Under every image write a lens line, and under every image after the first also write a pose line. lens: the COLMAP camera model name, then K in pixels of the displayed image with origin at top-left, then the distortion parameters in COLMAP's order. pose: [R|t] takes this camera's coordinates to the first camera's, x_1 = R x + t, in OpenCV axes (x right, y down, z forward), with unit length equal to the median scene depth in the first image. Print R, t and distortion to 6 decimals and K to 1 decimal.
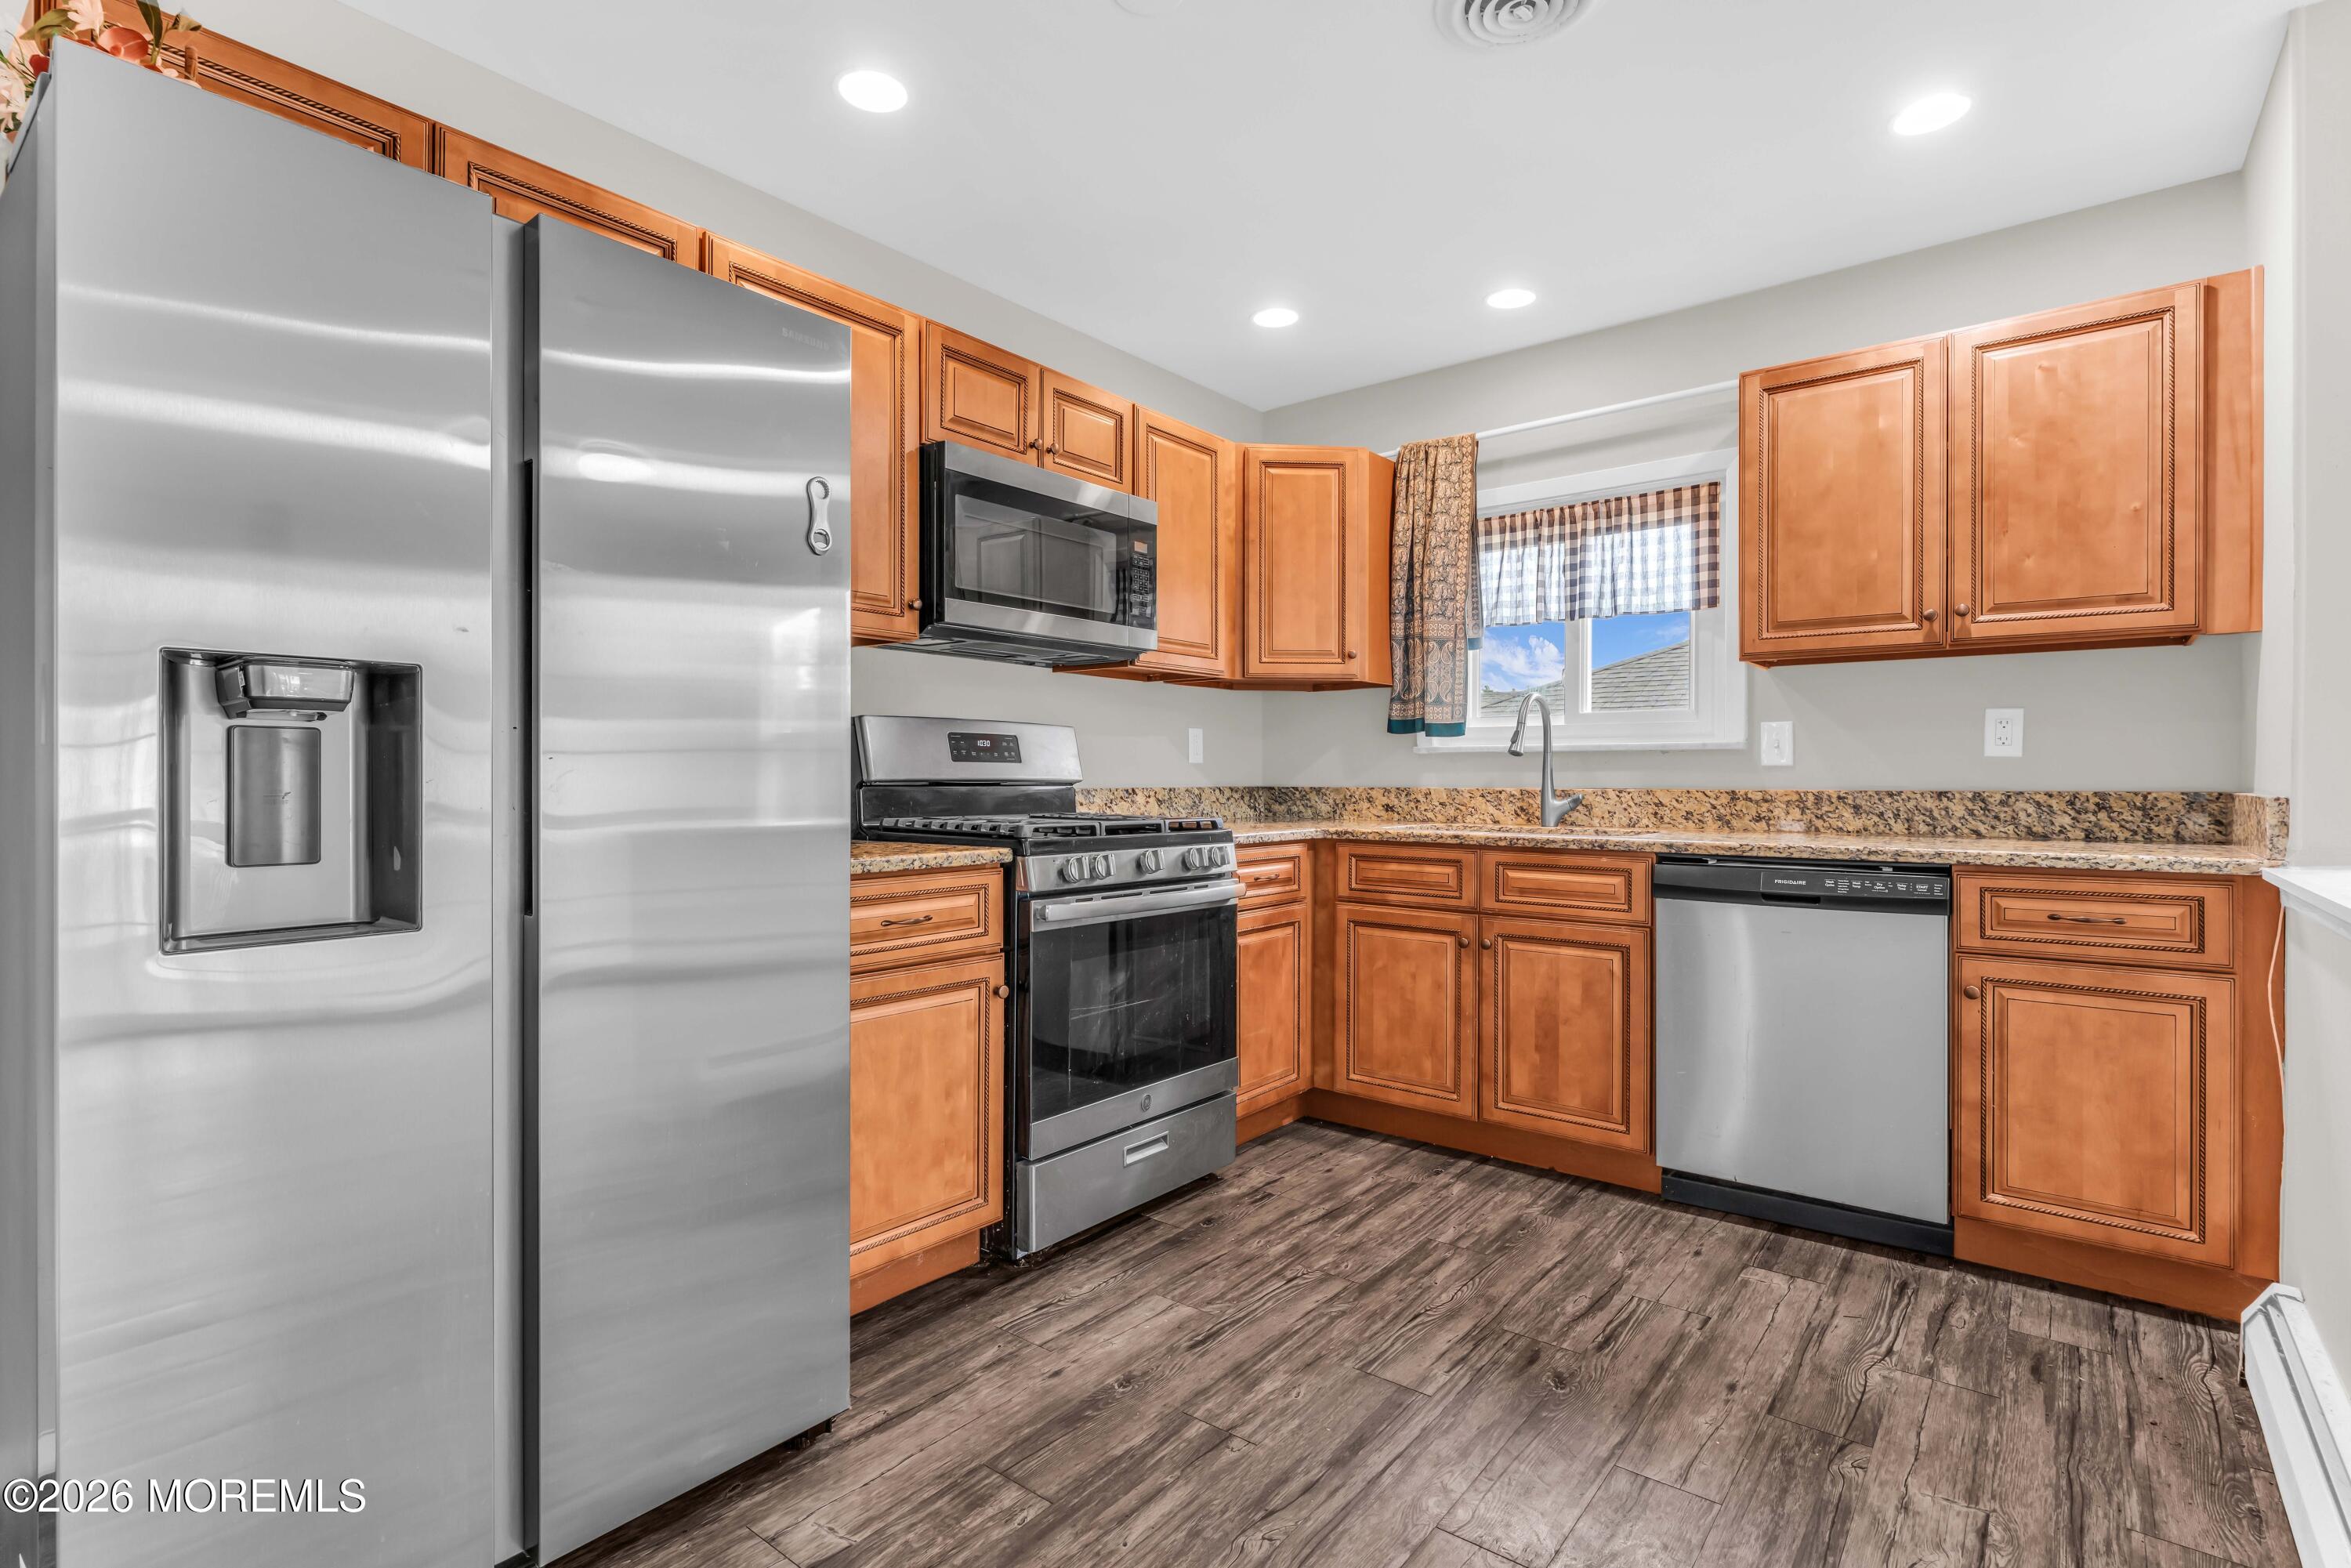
lens RADIAL K [[1127.1, 0, 1199.3], [0, 1127.1, 782.6], [0, 0, 1]] dist [0.000320, -0.002291]
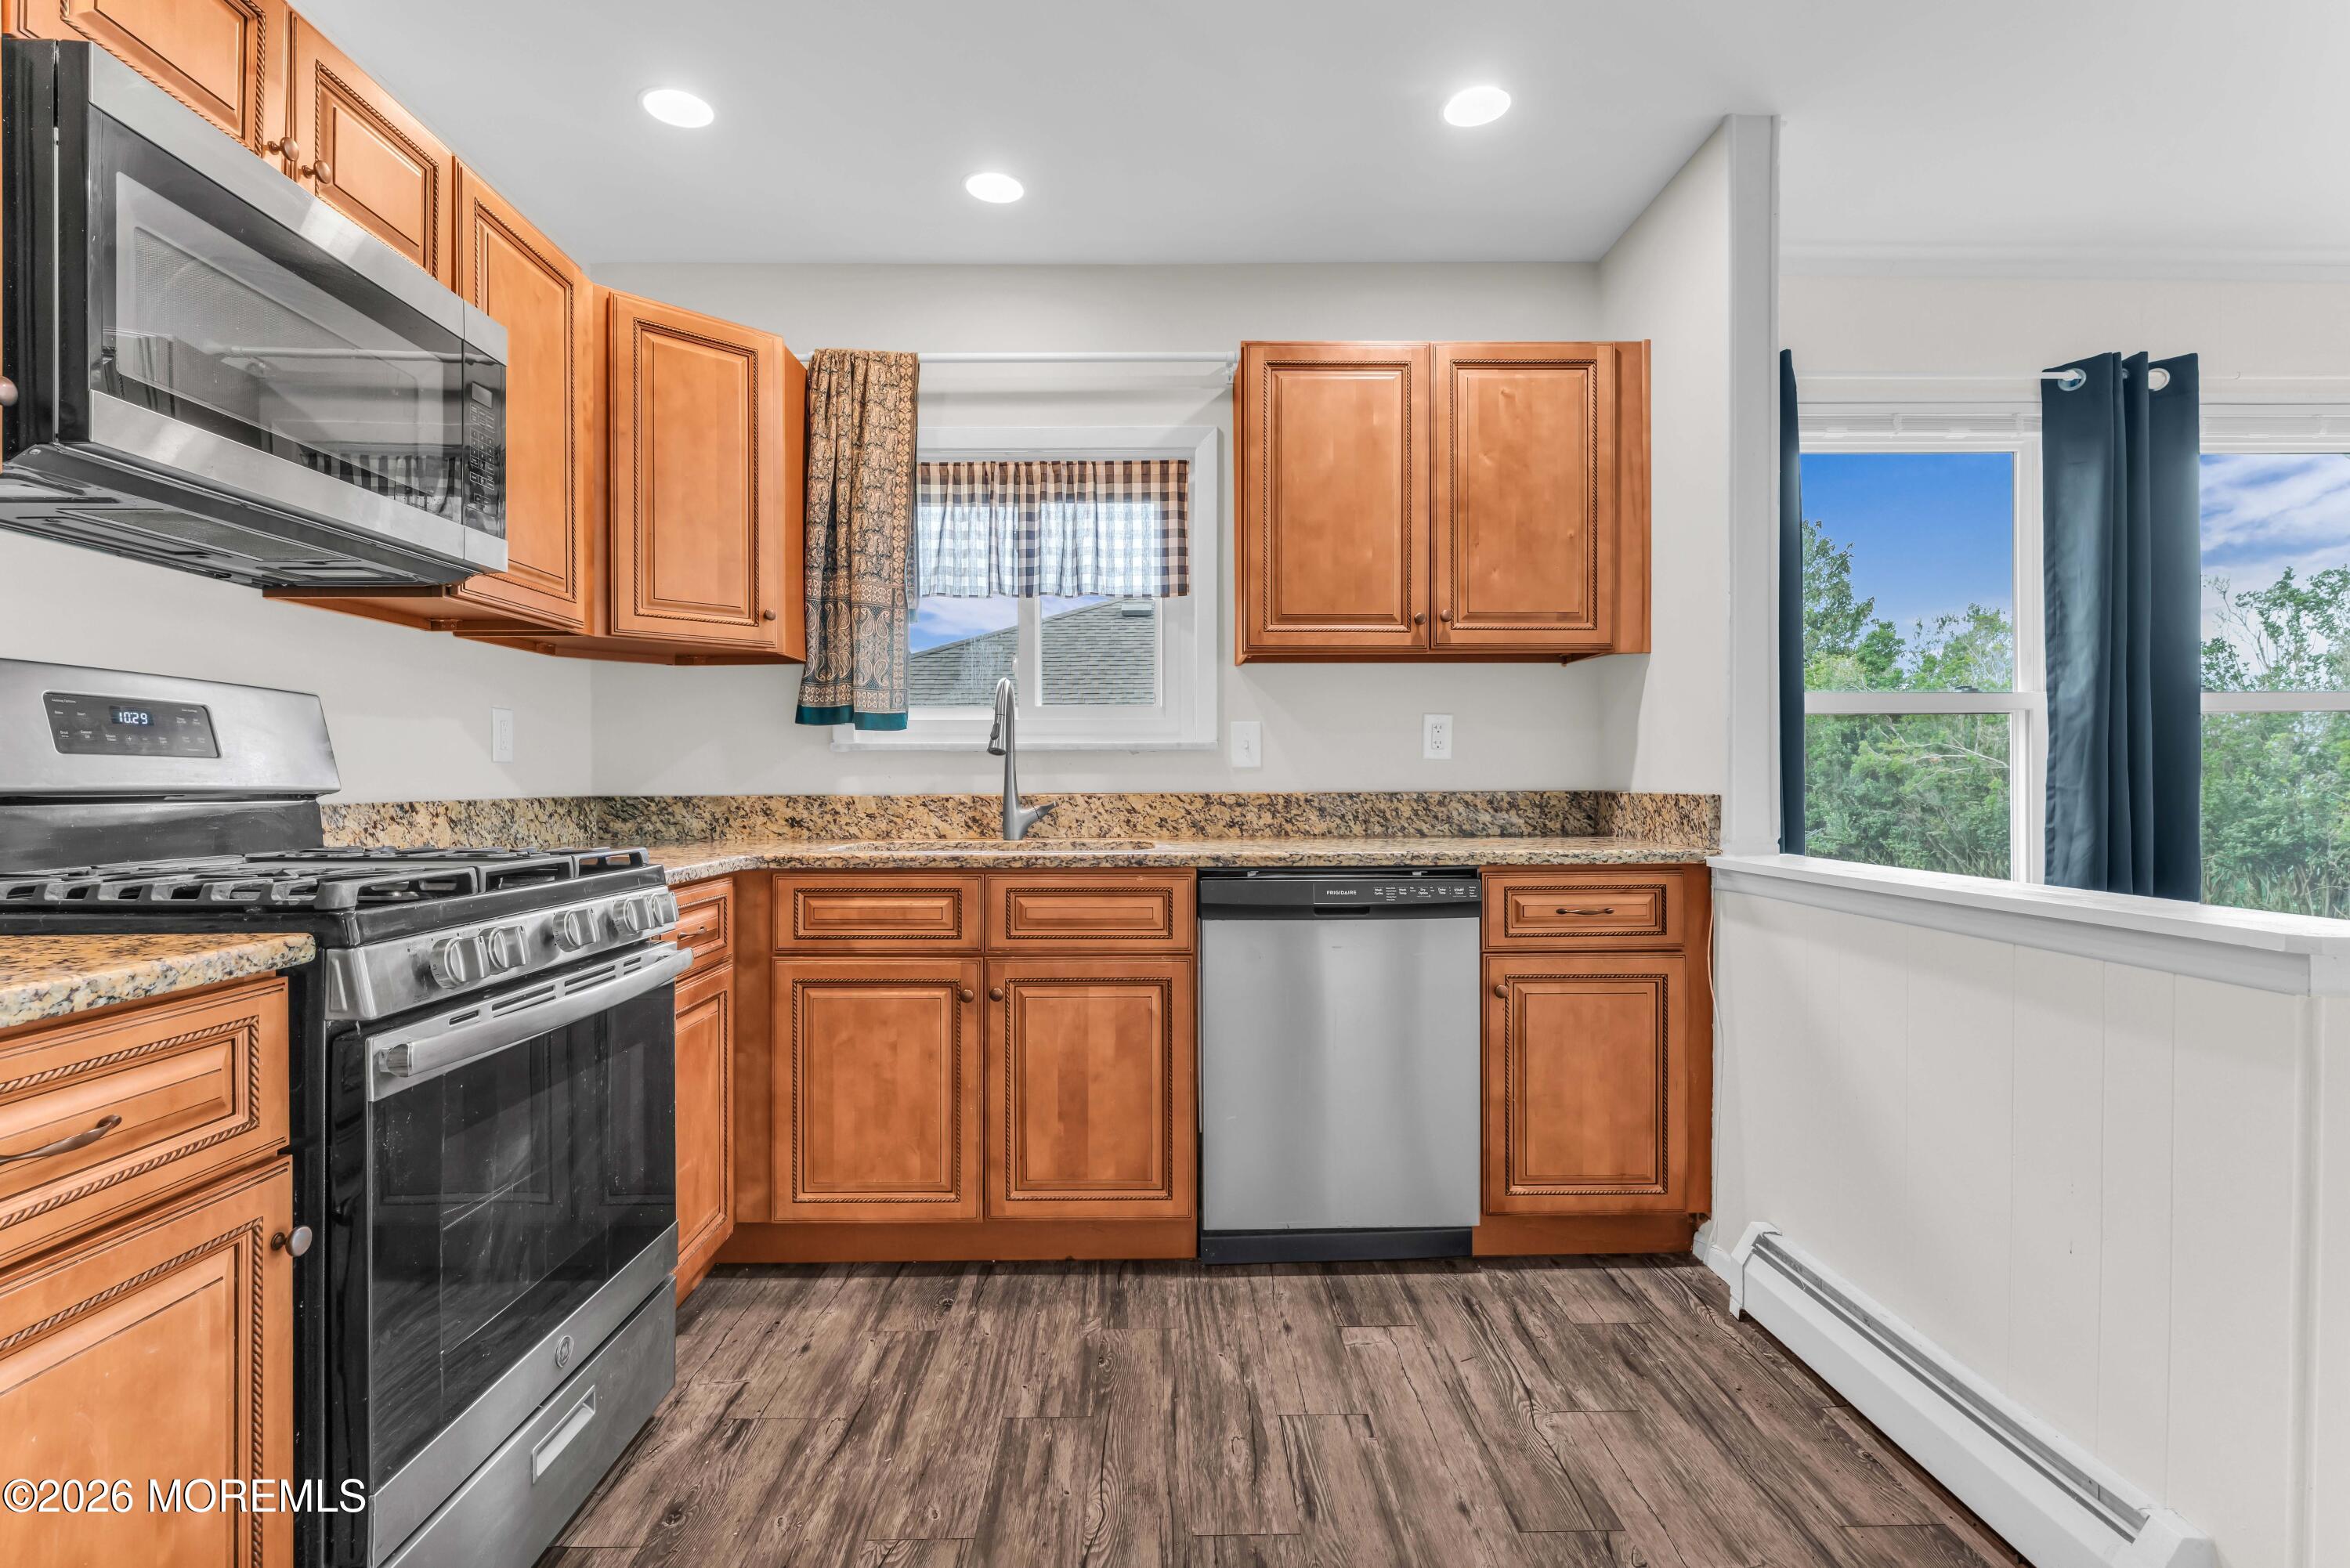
lens RADIAL K [[1126.6, 0, 1163.8], [0, 1126.6, 782.9], [0, 0, 1]] dist [0.000320, -0.002291]
pose [[0.780903, -0.005353, 0.624629, -0.159834], [0.007927, 0.999968, -0.001340, -0.001697], [-0.624602, 0.005998, 0.780920, 0.351912]]
